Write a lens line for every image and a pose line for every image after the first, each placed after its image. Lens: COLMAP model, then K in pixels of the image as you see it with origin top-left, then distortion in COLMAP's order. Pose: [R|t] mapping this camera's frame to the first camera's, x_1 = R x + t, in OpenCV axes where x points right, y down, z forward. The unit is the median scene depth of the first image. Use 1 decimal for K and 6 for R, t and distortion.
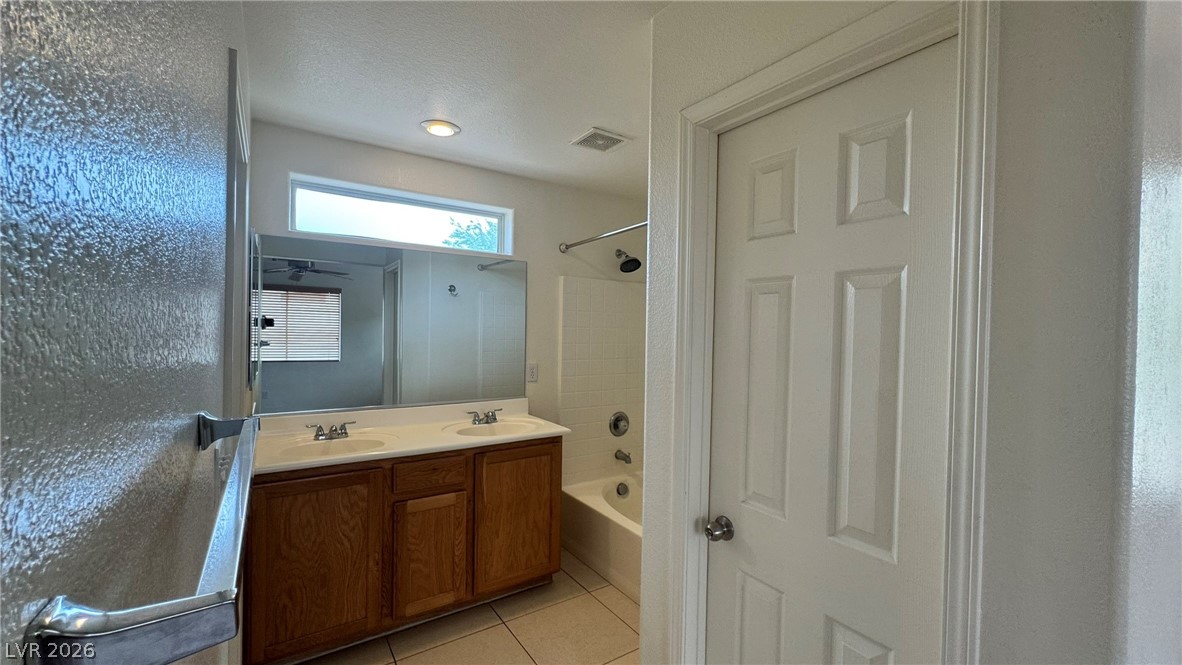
lens RADIAL K [[474.4, 0, 589.9], [0, 474.4, 332.3], [0, 0, 1]] dist [-0.001382, 0.000323]
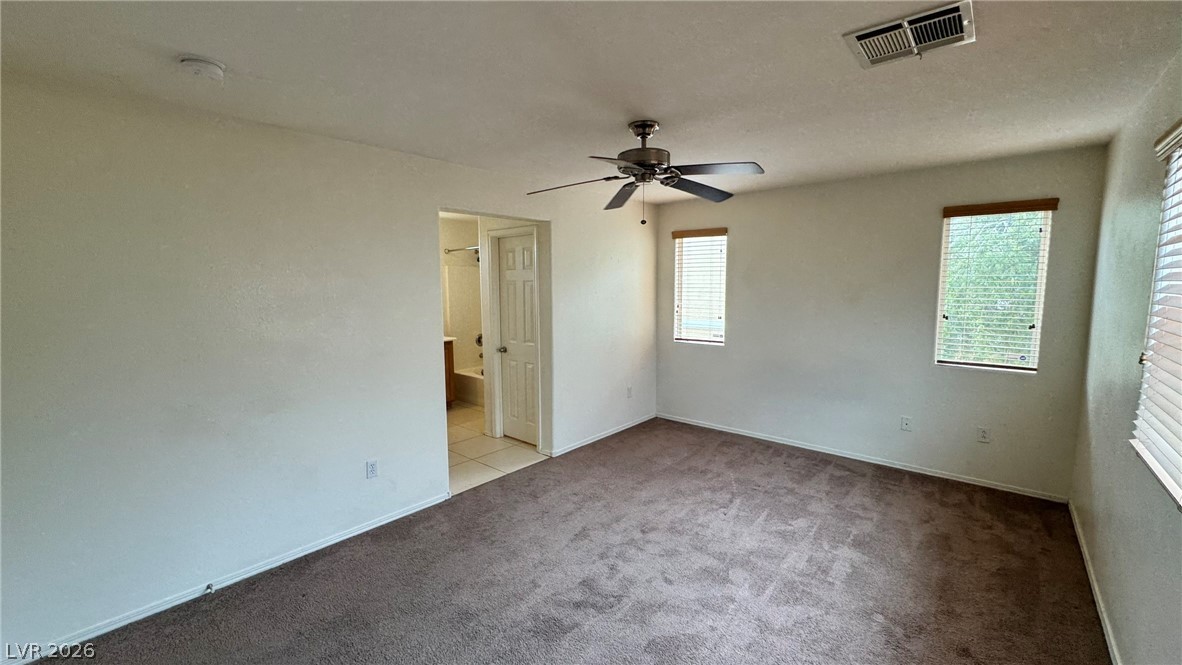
lens RADIAL K [[474.4, 0, 589.9], [0, 474.4, 332.3], [0, 0, 1]] dist [-0.001382, 0.000323]
pose [[0.966224, -0.049055, 0.252992, 0.002760], [0.025322, 0.995038, 0.096224, -0.022284], [-0.256457, -0.086568, 0.962671, -1.258734]]
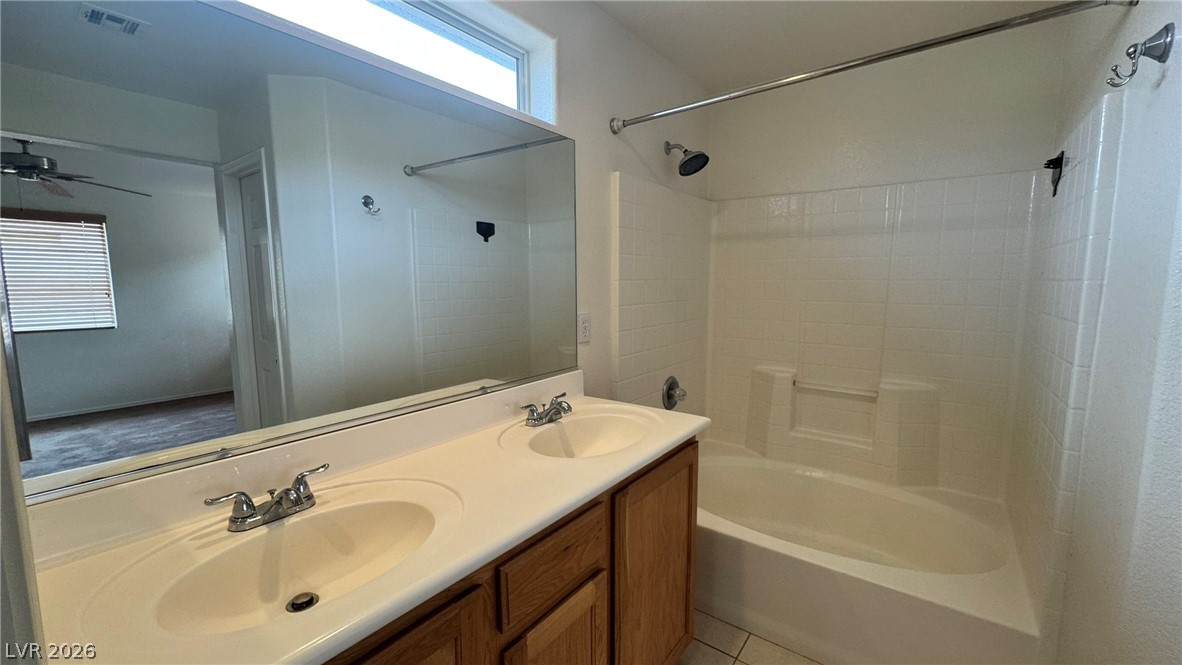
lens RADIAL K [[474.4, 0, 589.9], [0, 474.4, 332.3], [0, 0, 1]] dist [-0.001382, 0.000323]
pose [[0.943079, -0.055548, 0.327898, -0.355410], [0.020680, 0.993839, 0.108884, 0.026038], [-0.331926, -0.095905, 0.938418, 0.468371]]
